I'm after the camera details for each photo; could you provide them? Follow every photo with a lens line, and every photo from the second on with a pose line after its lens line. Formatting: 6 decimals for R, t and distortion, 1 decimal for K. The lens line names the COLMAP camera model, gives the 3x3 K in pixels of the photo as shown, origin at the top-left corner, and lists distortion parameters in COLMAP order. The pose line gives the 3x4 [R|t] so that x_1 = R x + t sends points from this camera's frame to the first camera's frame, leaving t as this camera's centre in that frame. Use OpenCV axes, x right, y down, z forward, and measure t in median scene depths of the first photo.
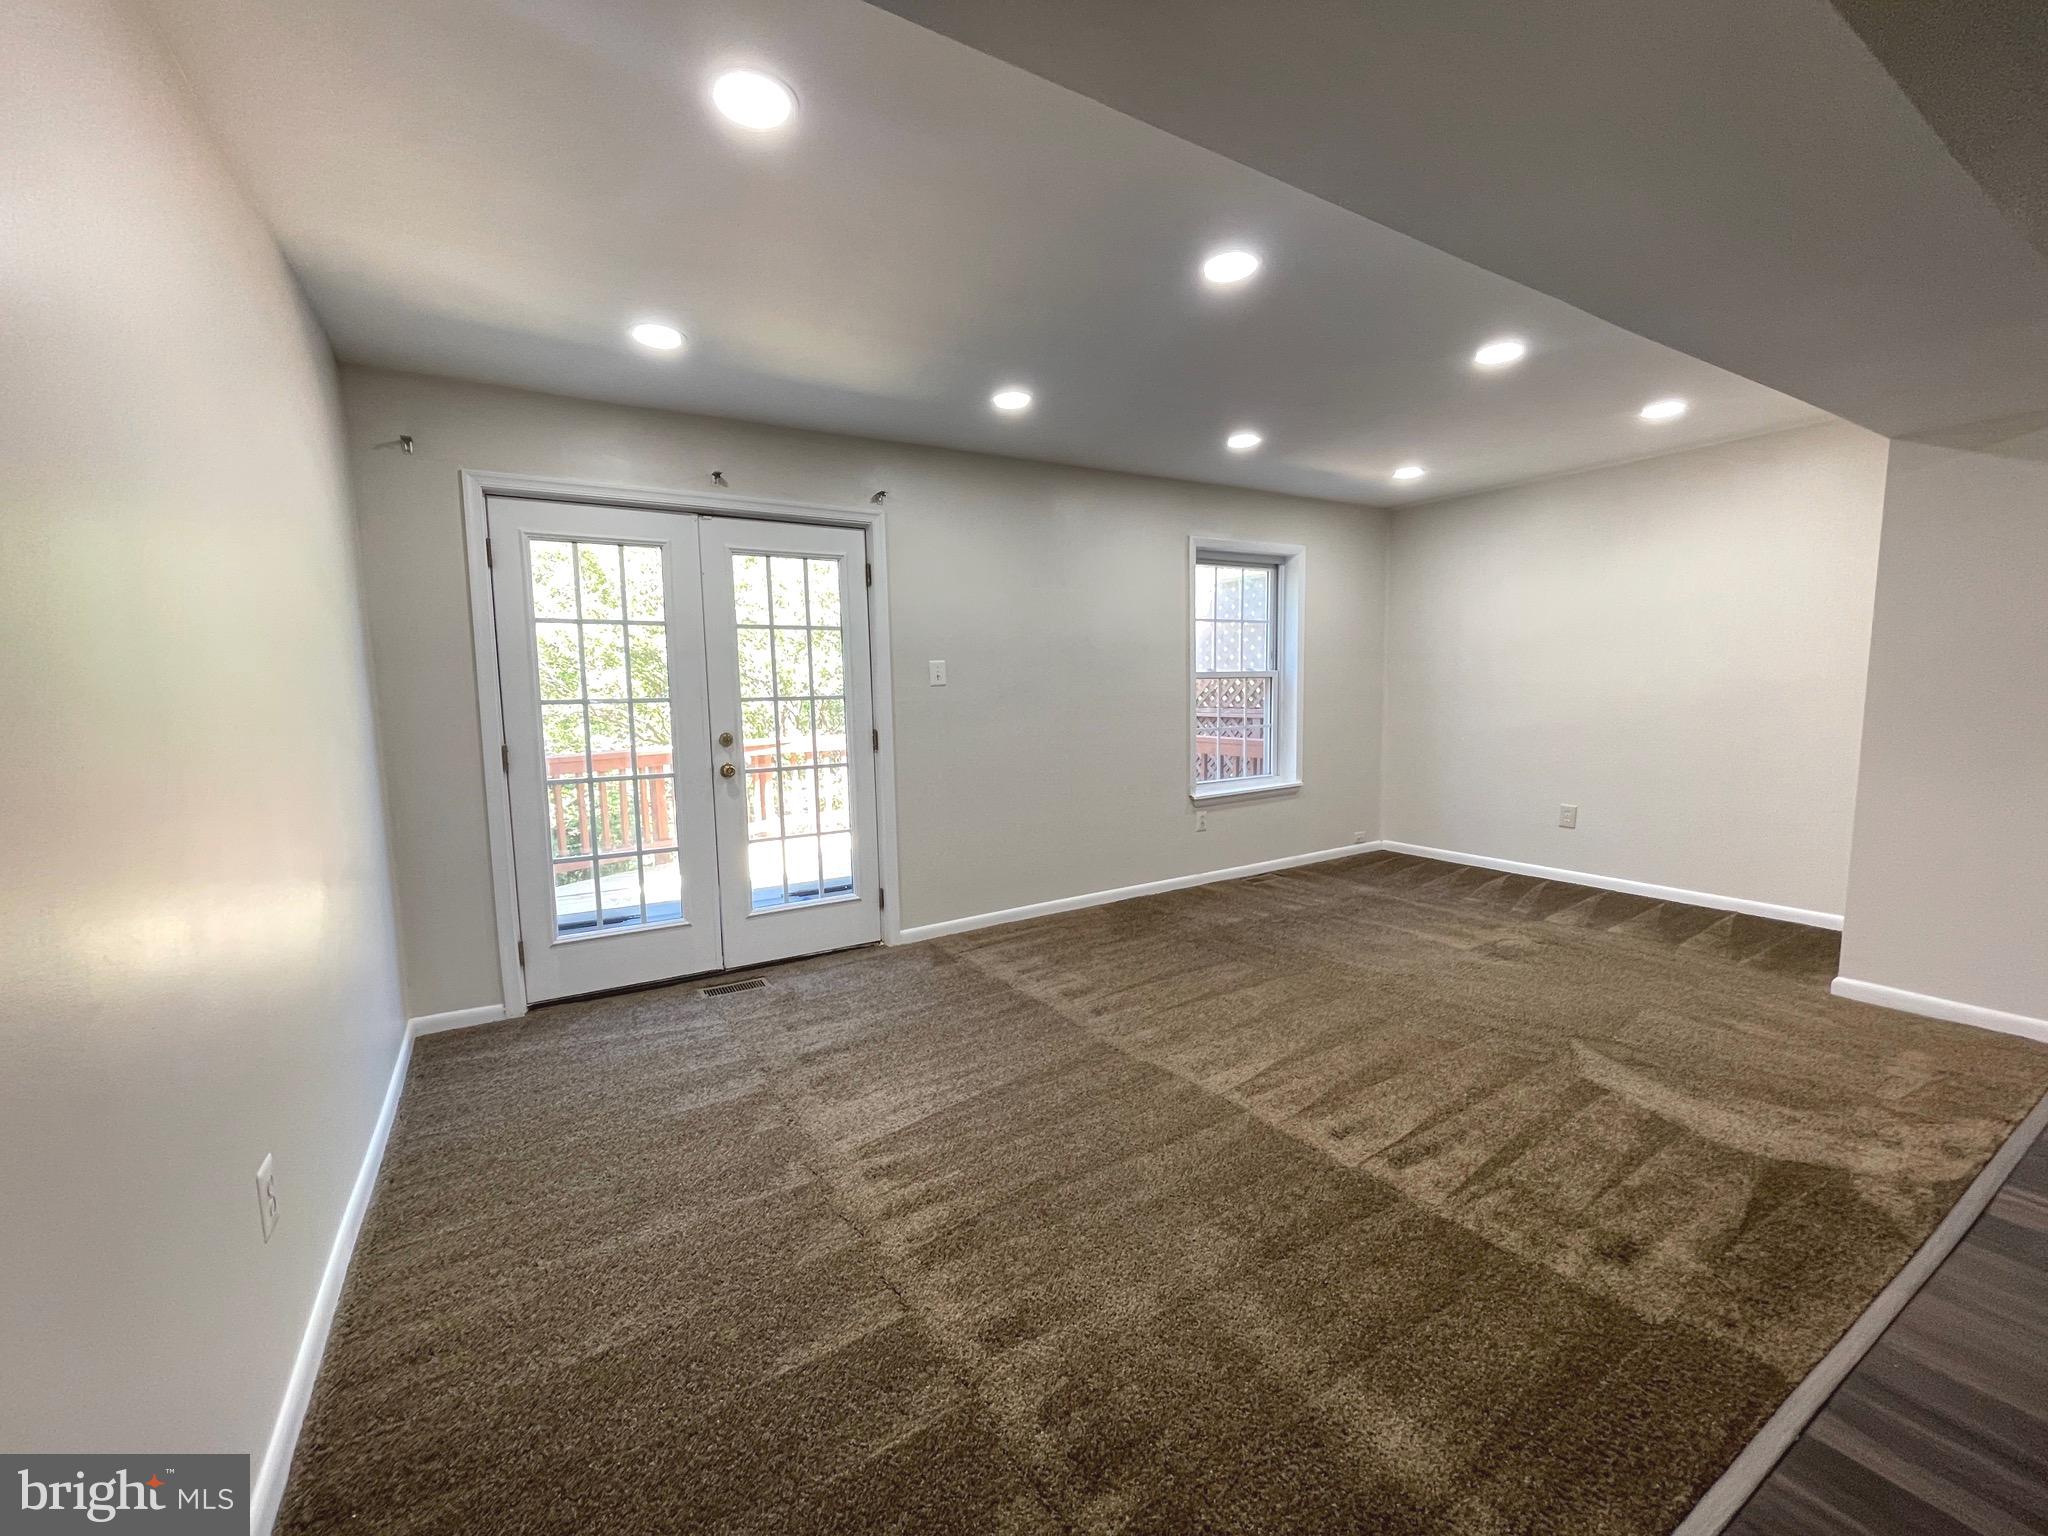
lens RADIAL K [[827.9, 0, 1027.9], [0, 827.9, 773.7], [0, 0, 1]] dist [-0.004335, 0.001729]
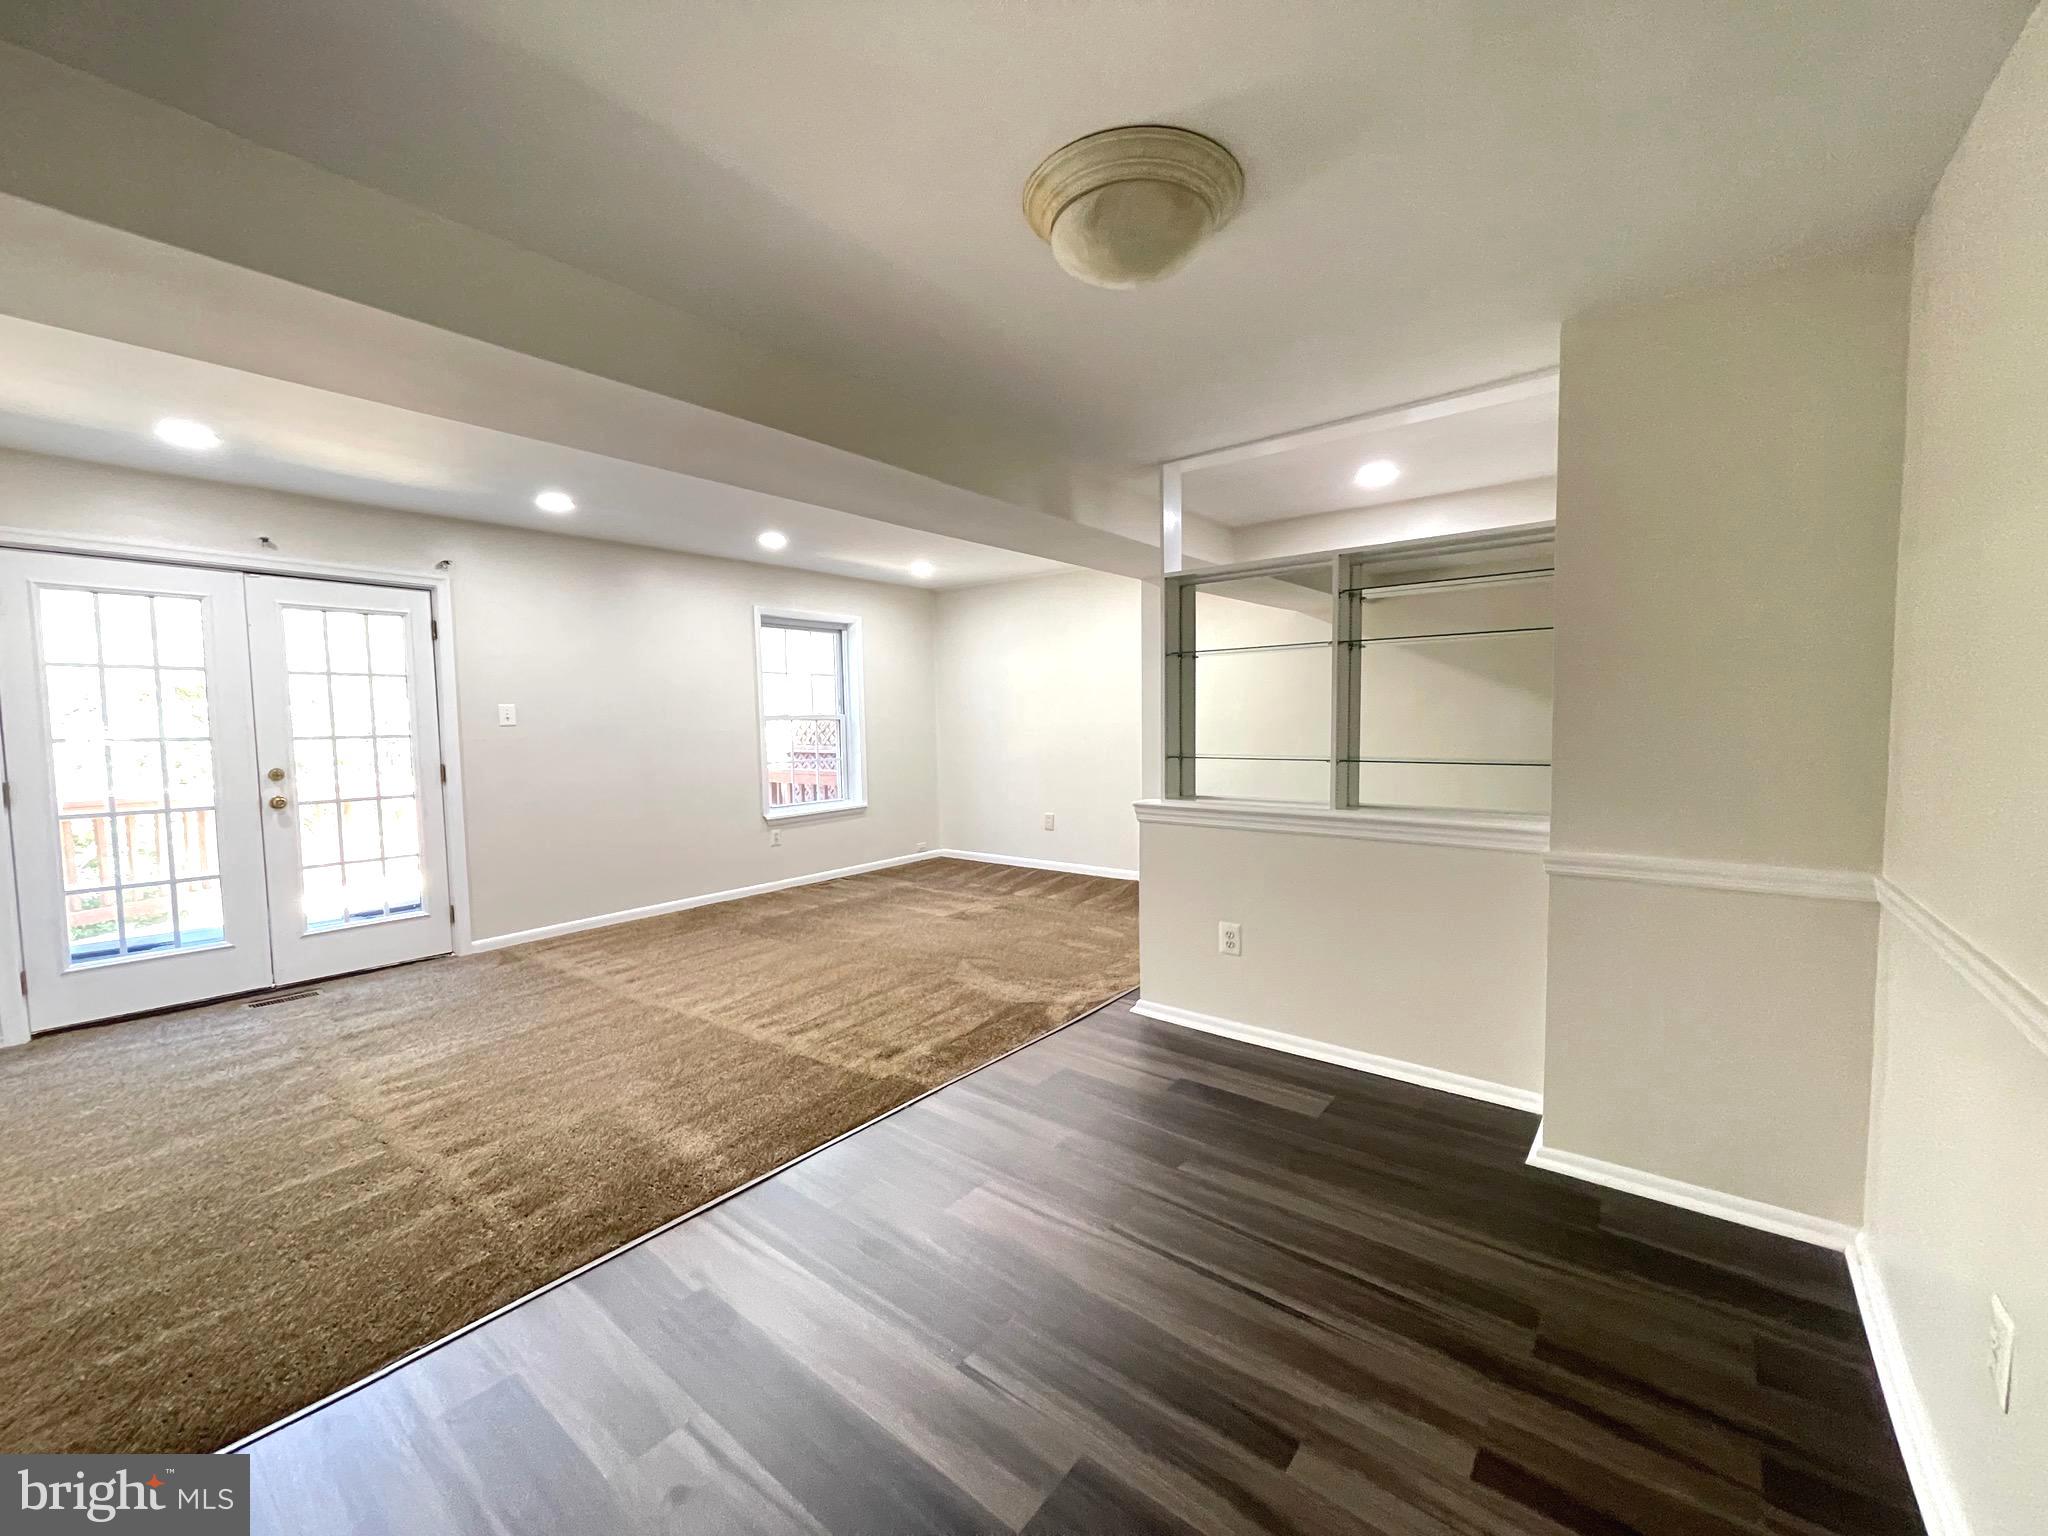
lens RADIAL K [[827.9, 0, 1028.6], [0, 827.9, 774.6], [0, 0, 1]] dist [-0.004335, 0.001729]
pose [[0.939577, -0.018055, 0.341860, 0.214140], [0.033872, 0.998611, -0.040355, 0.038984], [-0.340657, 0.049497, 0.938884, -0.398556]]
